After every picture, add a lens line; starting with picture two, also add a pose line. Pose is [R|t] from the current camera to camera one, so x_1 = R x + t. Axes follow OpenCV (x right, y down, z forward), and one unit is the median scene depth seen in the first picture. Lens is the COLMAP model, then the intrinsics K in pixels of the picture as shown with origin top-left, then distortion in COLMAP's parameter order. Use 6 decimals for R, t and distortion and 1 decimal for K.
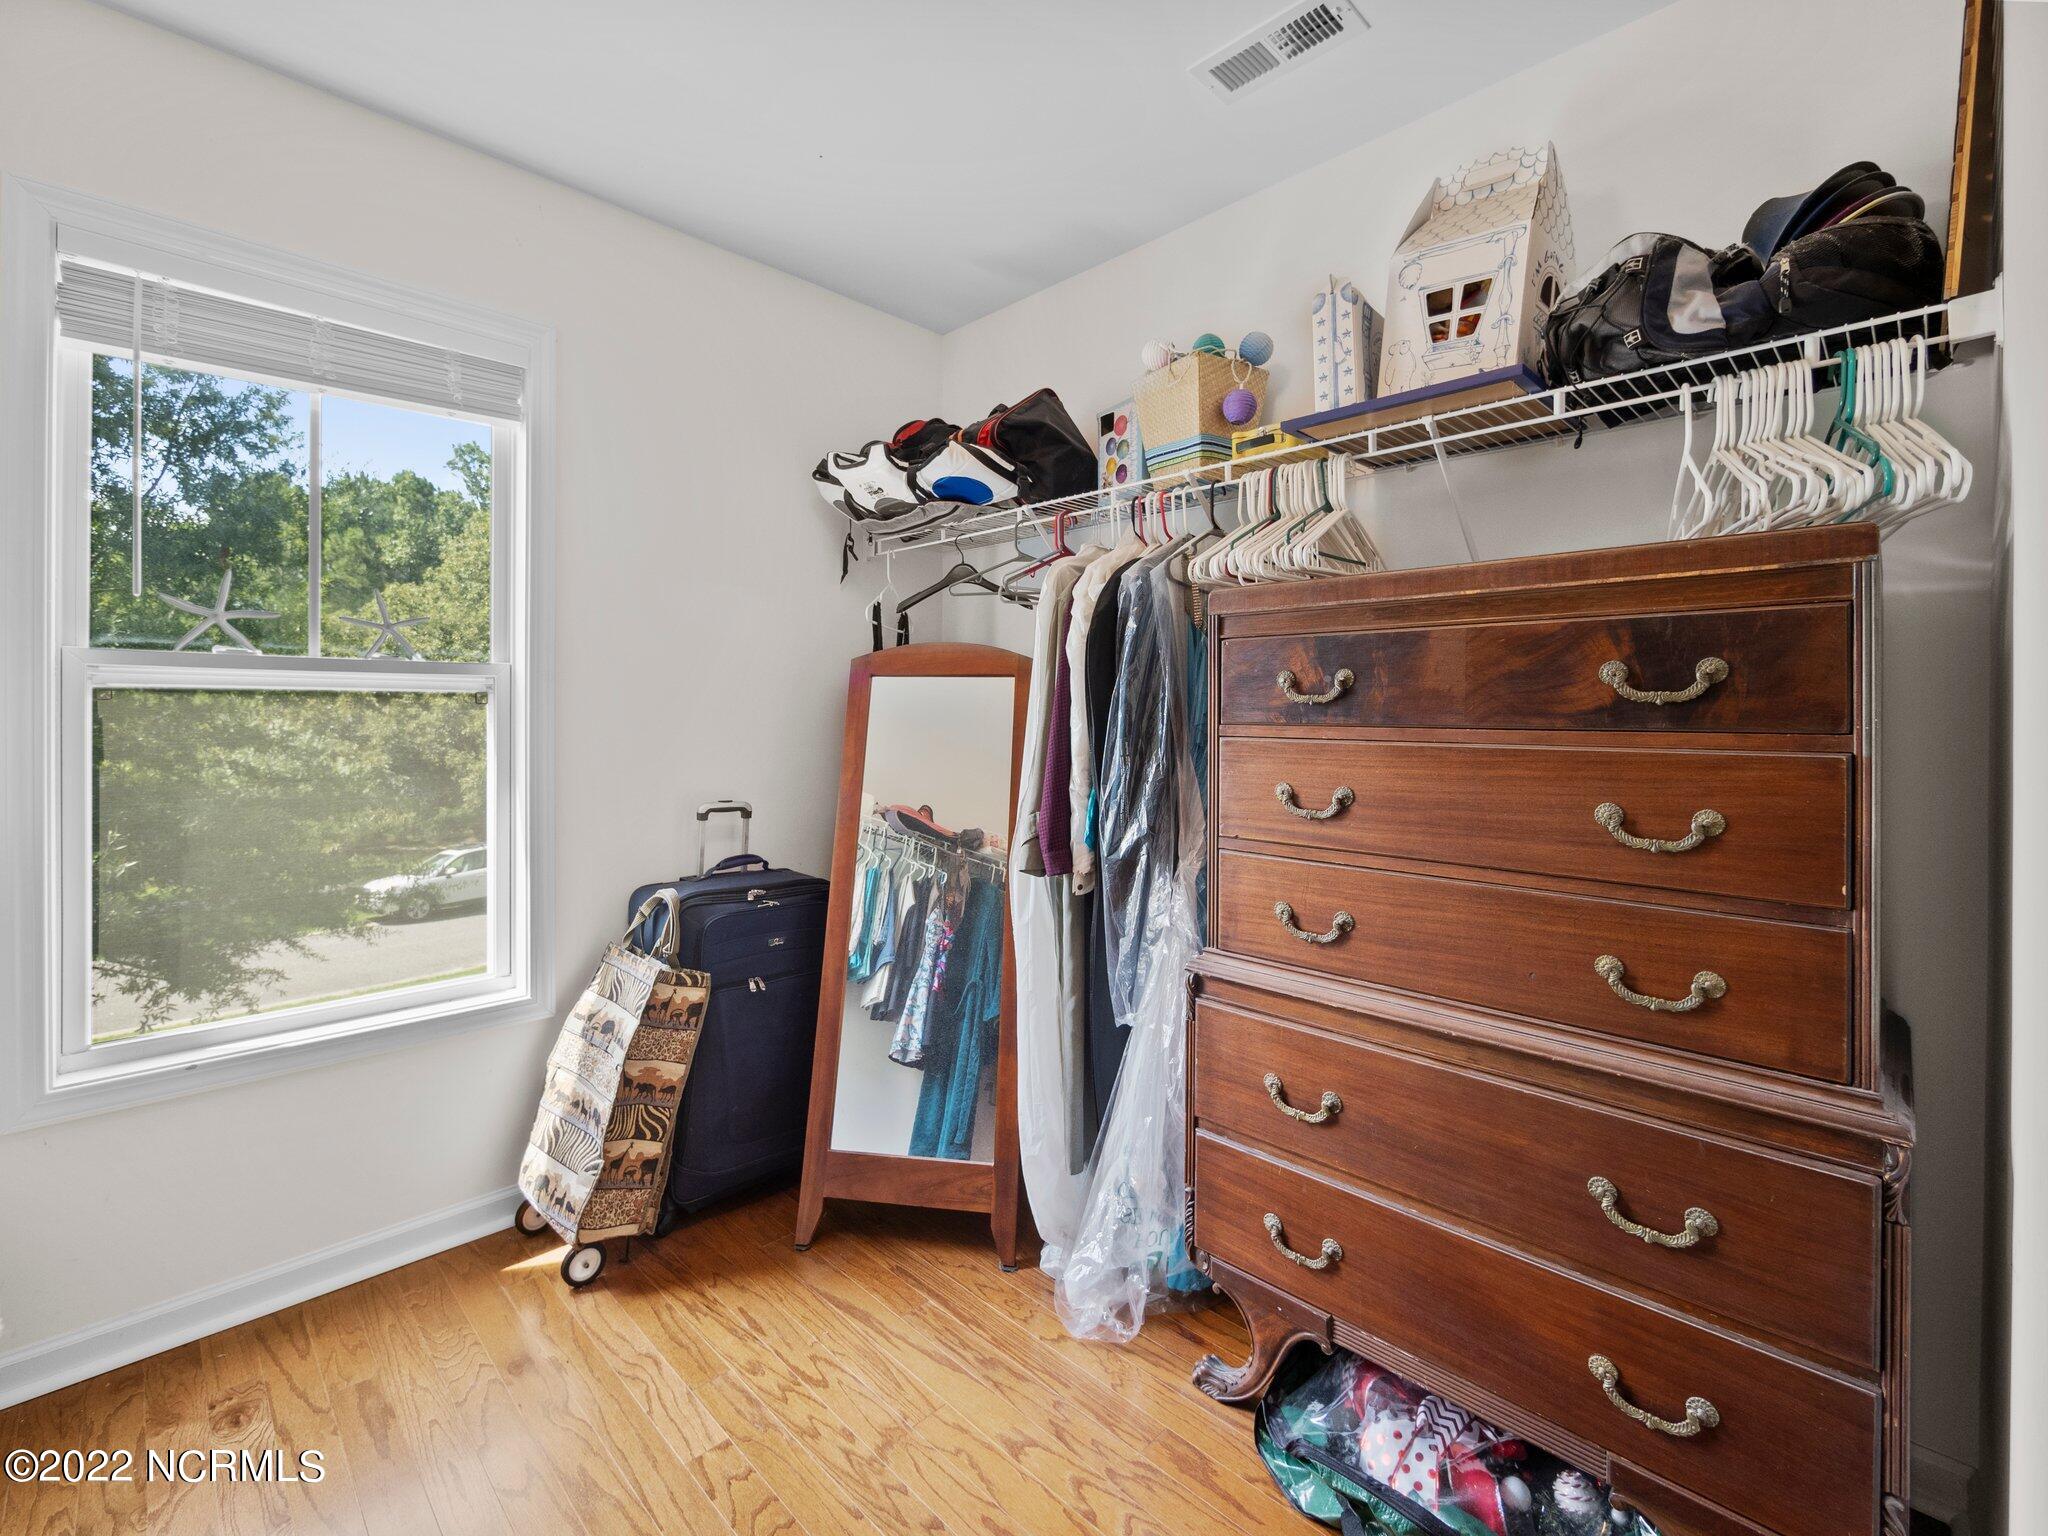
lens RADIAL K [[924.3, 0, 1039.3], [0, 924.3, 706.5], [0, 0, 1]] dist [-0.002197, -0.000072]
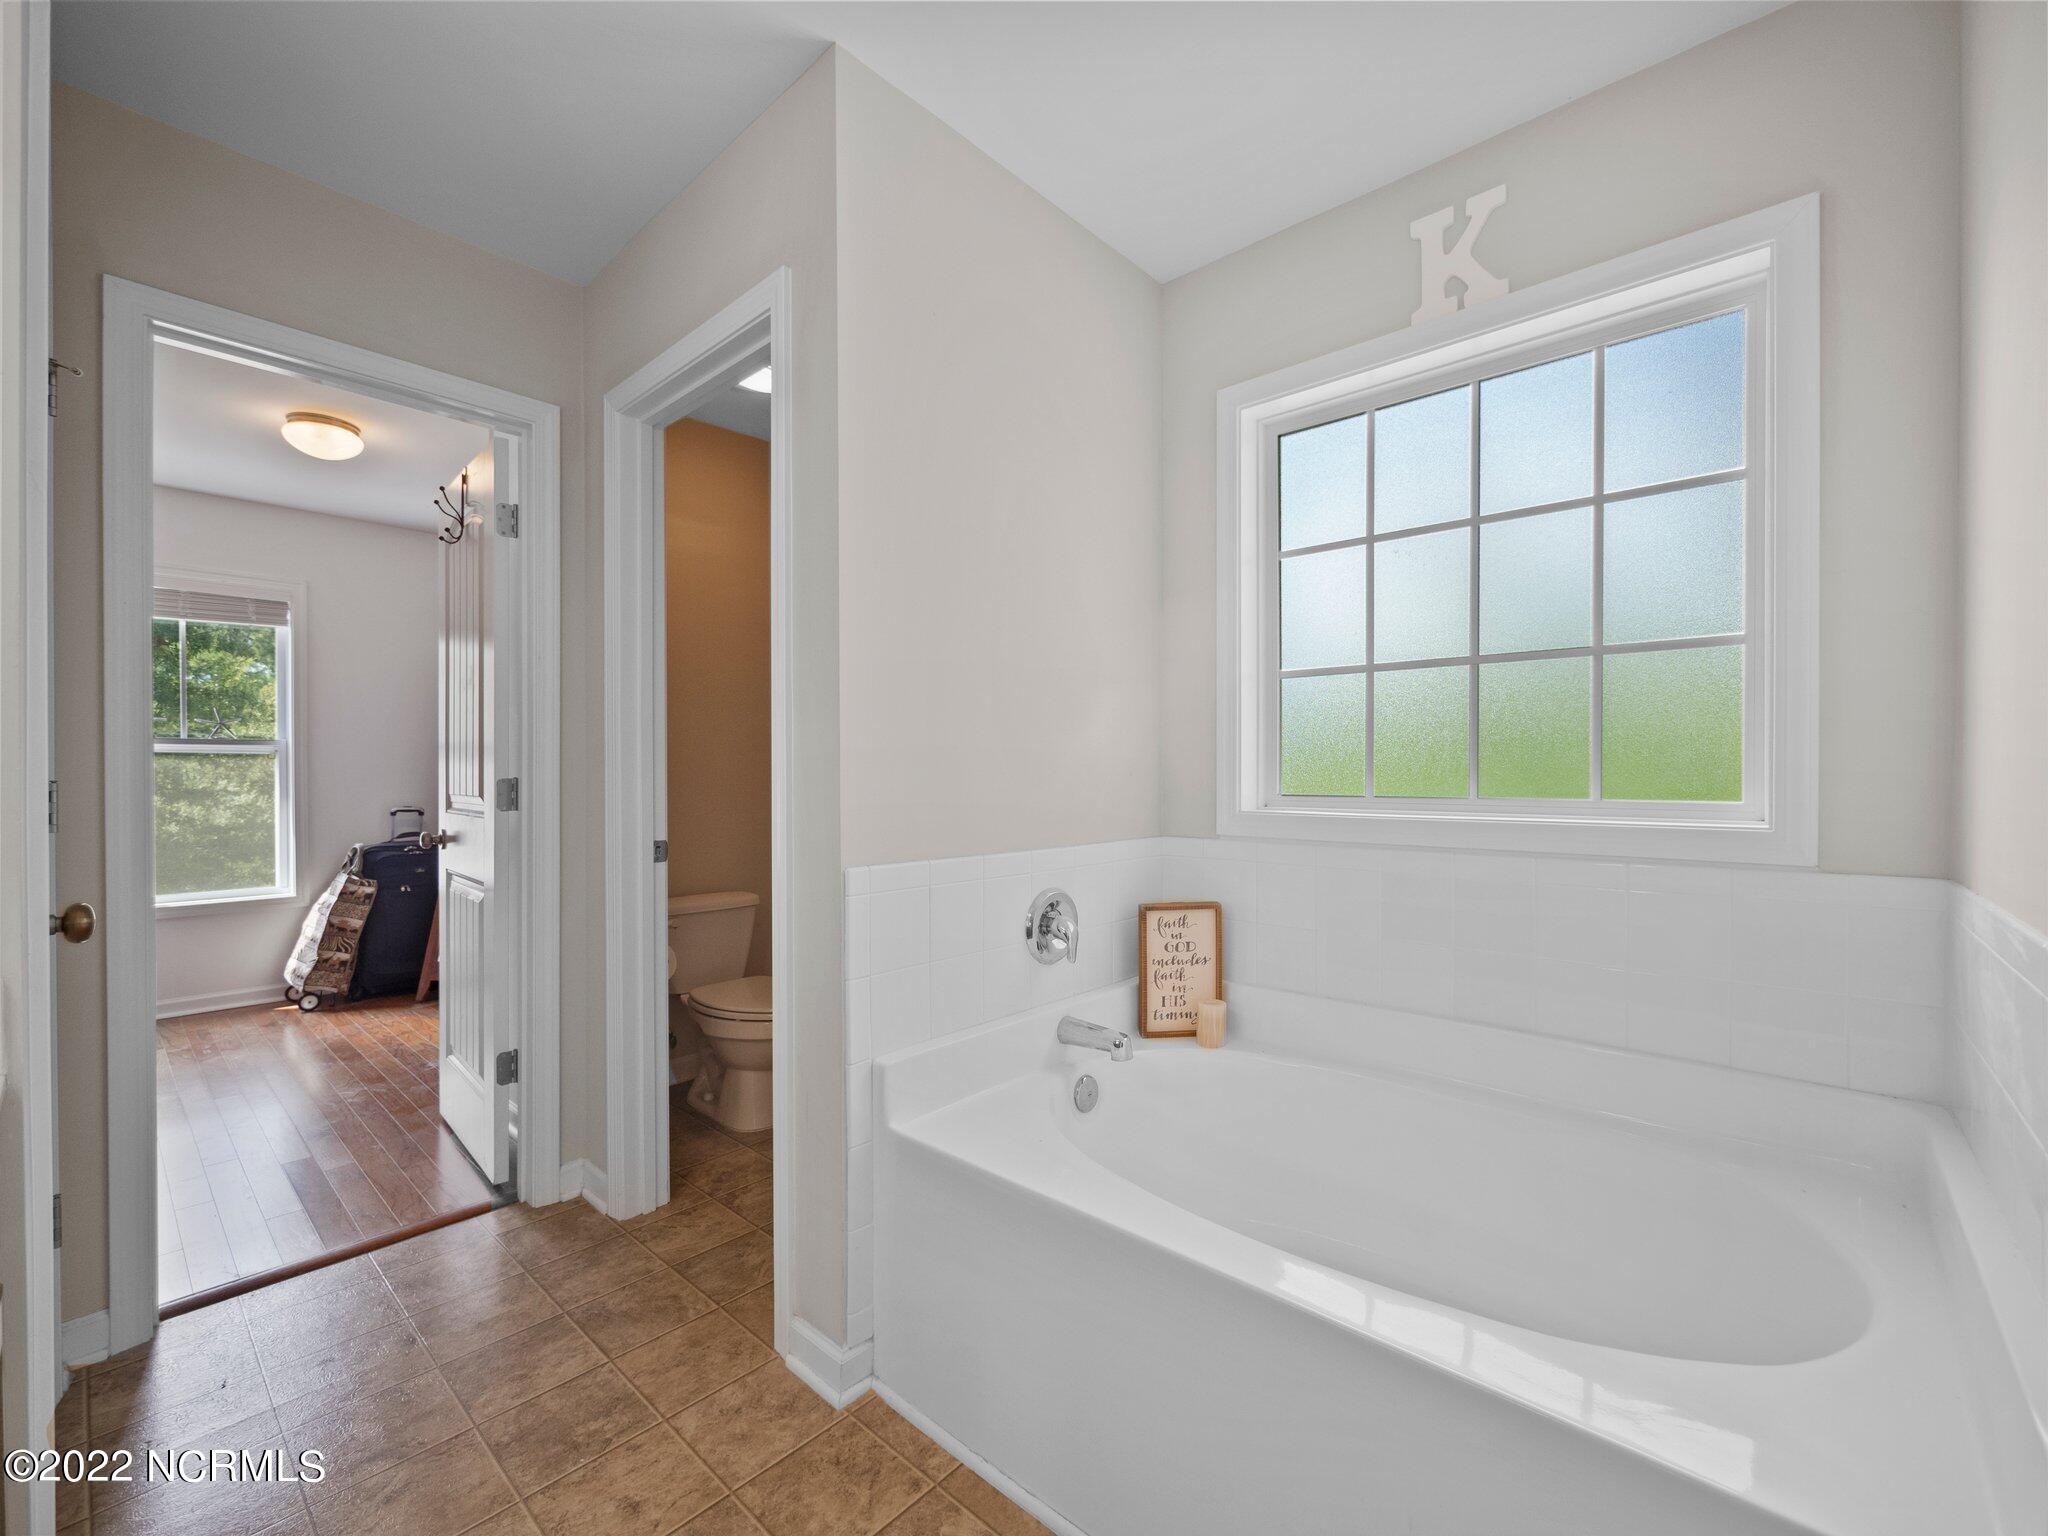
lens RADIAL K [[863.5, 0, 1018.2], [0, 863.5, 770.2], [0, 0, 1]] dist [-0.004663, 0.000022]
pose [[0.998503, -0.004325, 0.054517, 1.080249], [0.004093, 0.999982, 0.004365, 0.024931], [-0.054535, -0.004135, 0.998503, -1.150912]]
